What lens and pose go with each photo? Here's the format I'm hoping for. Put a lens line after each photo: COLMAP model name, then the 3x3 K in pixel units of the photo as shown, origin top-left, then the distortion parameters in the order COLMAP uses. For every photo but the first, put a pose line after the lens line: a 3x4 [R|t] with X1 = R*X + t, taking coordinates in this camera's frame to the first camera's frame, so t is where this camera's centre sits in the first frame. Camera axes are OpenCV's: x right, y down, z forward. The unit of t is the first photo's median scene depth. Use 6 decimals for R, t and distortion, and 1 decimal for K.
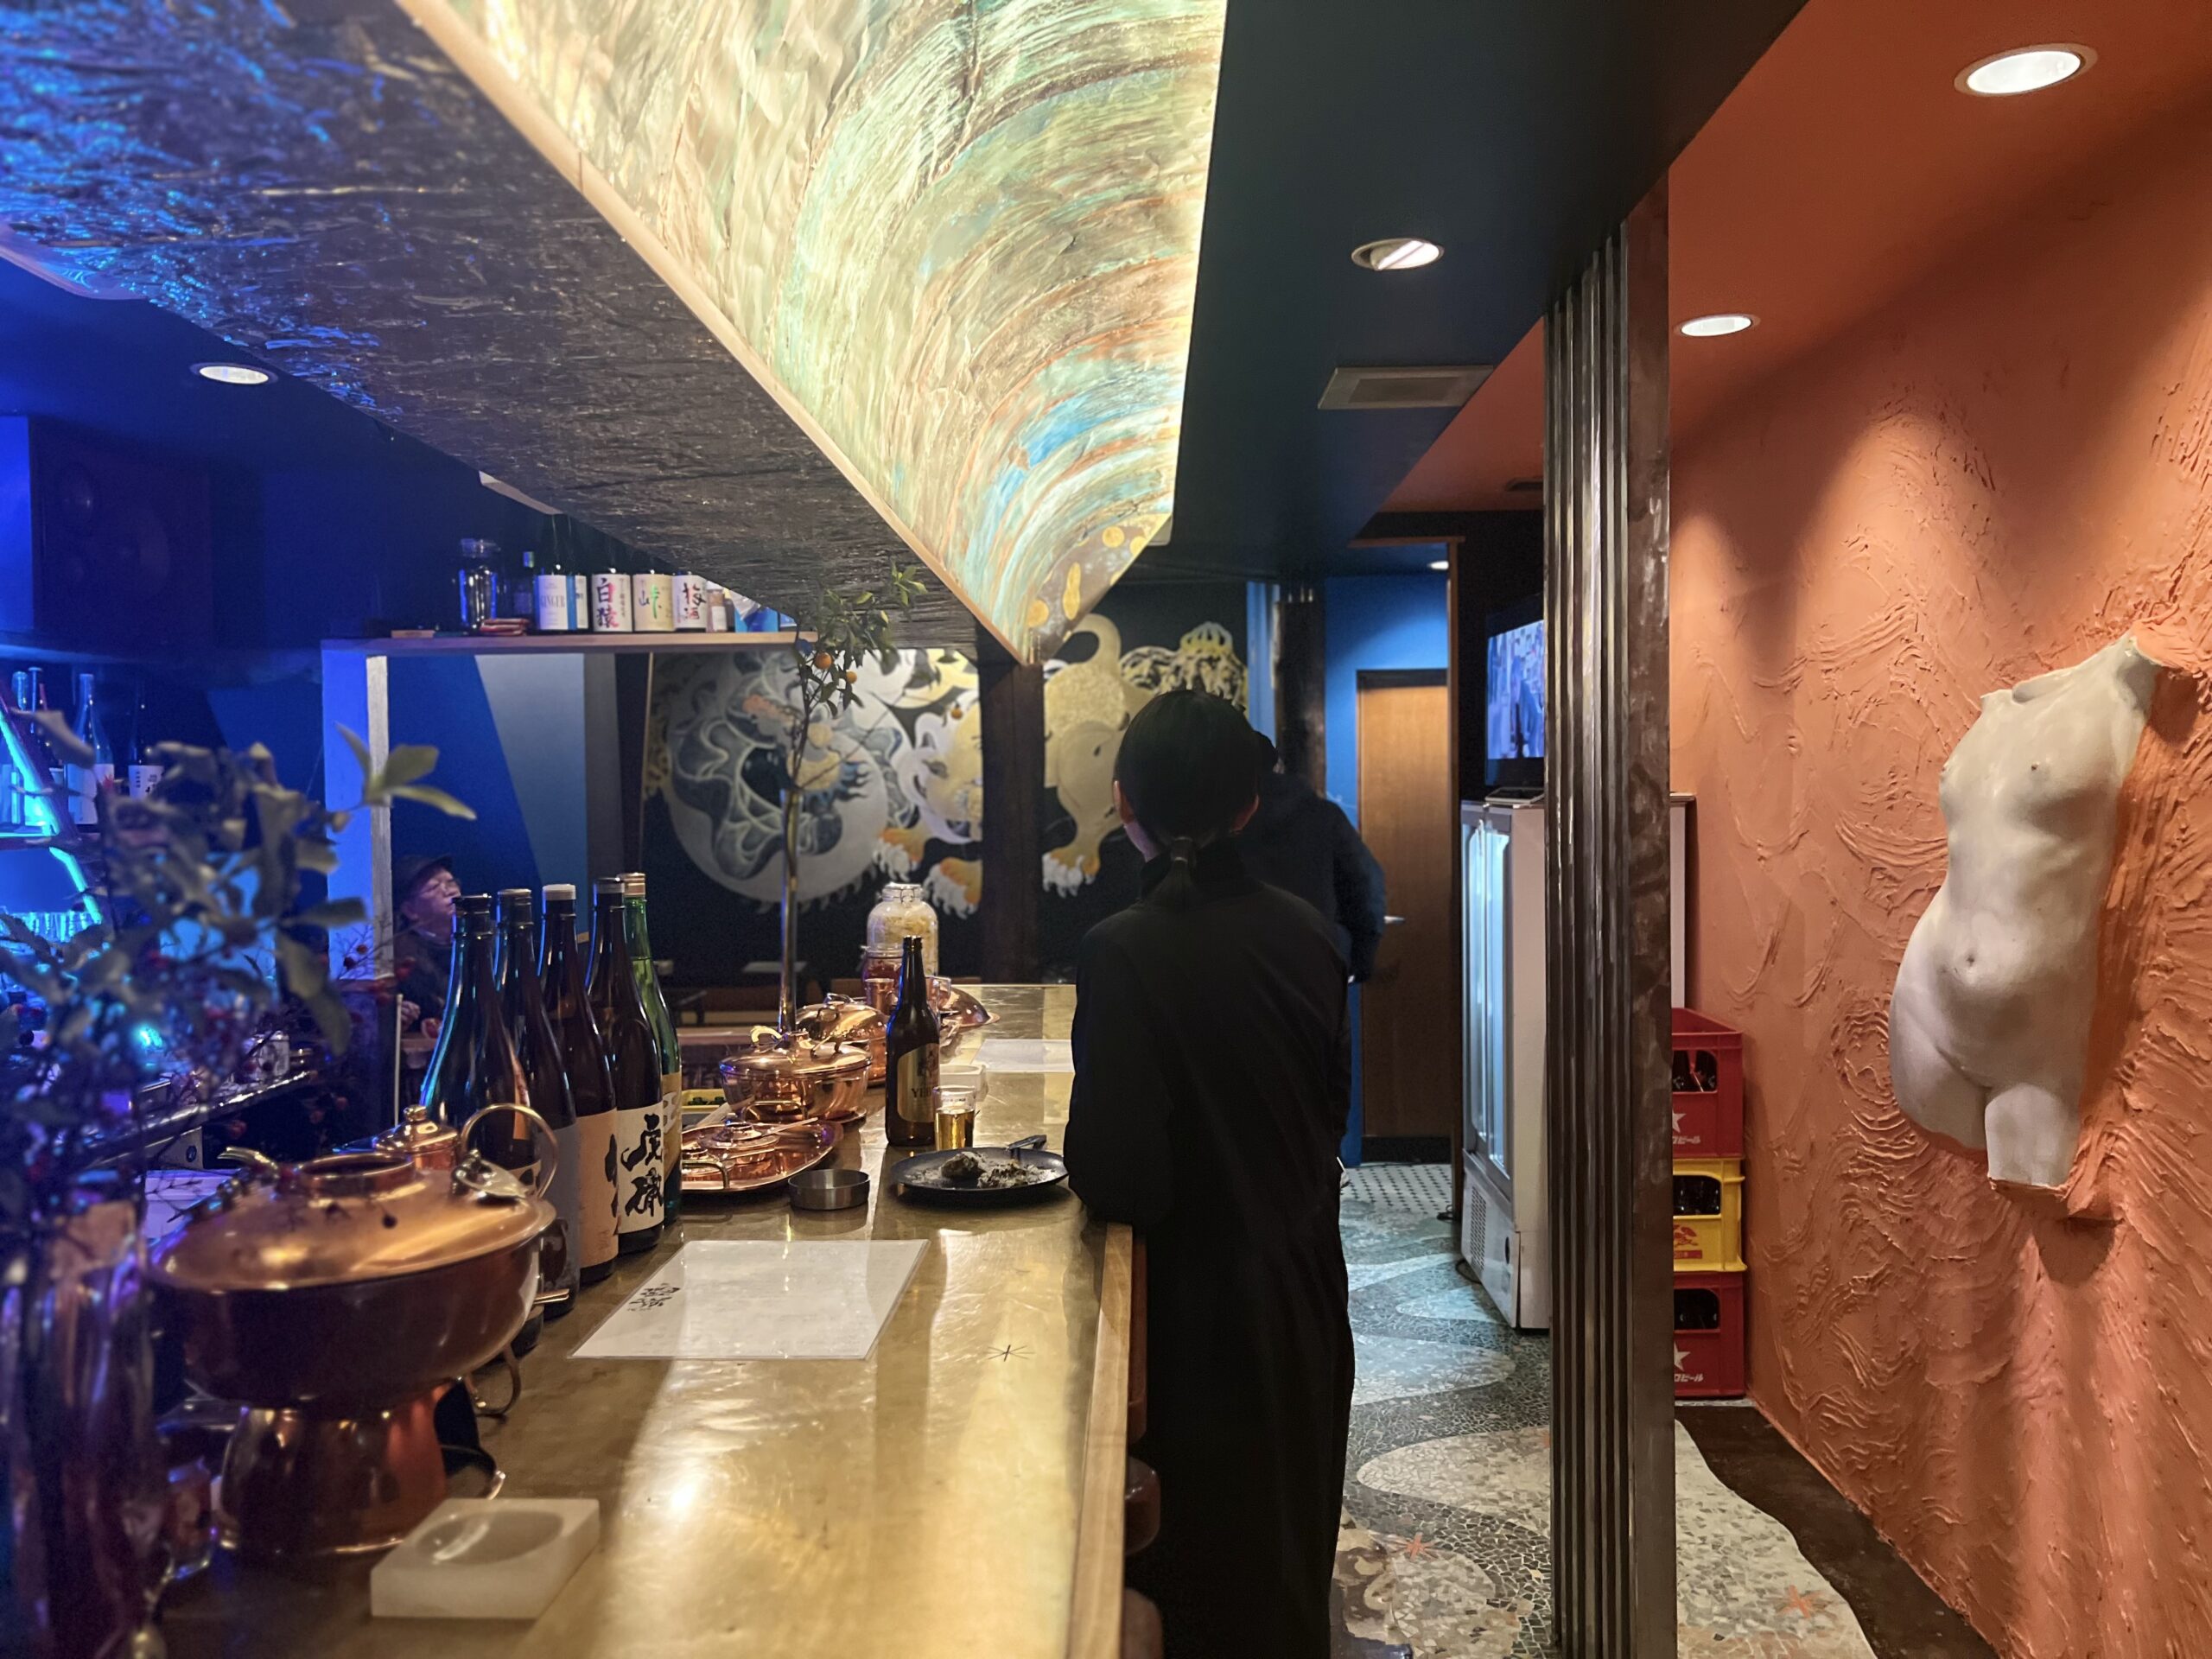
lens RADIAL K [[1625.5, 0, 1113.9], [0, 1625.5, 823.9], [0, 0, 1]] dist [-0.001201, -0.003019]
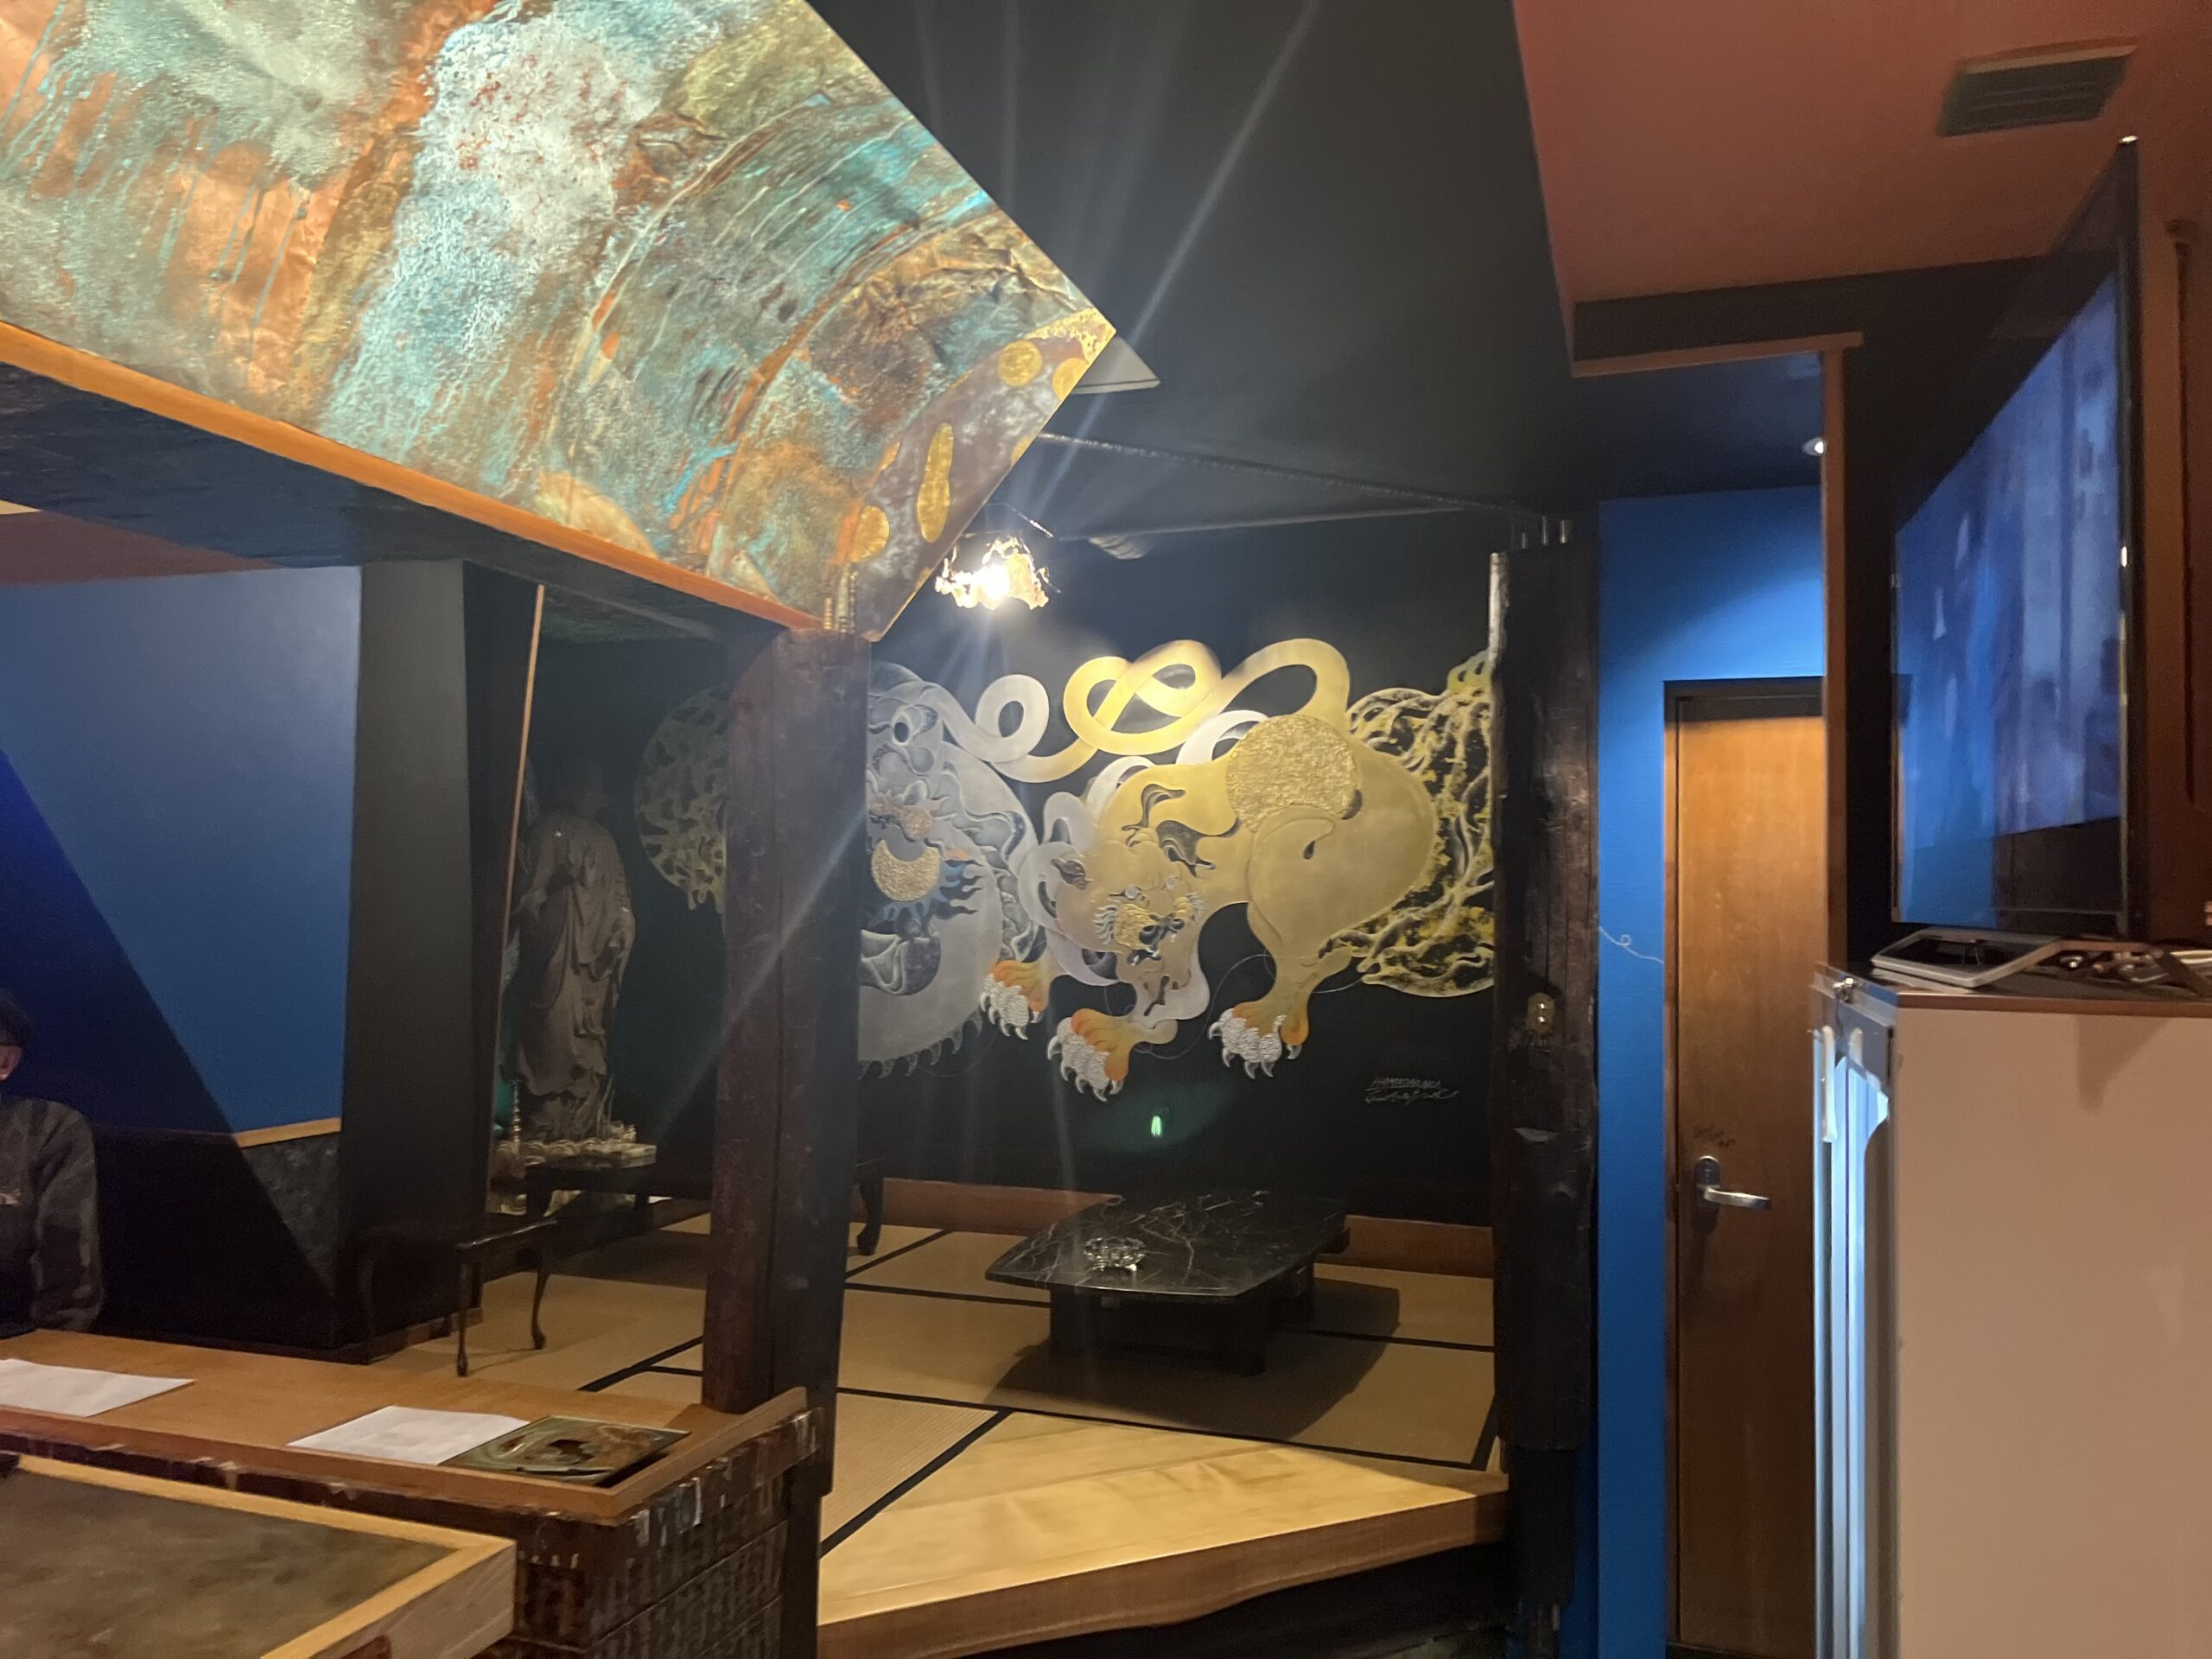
lens RADIAL K [[1625.5, 0, 1092.7], [0, 1625.5, 843.6], [0, 0, 1]] dist [-0.001201, -0.003019]
pose [[0.949406, 0.013884, -0.313743, 0.108794], [-0.033687, 0.997761, -0.057785, -0.007948], [0.312238, 0.065430, 0.947748, 0.368680]]
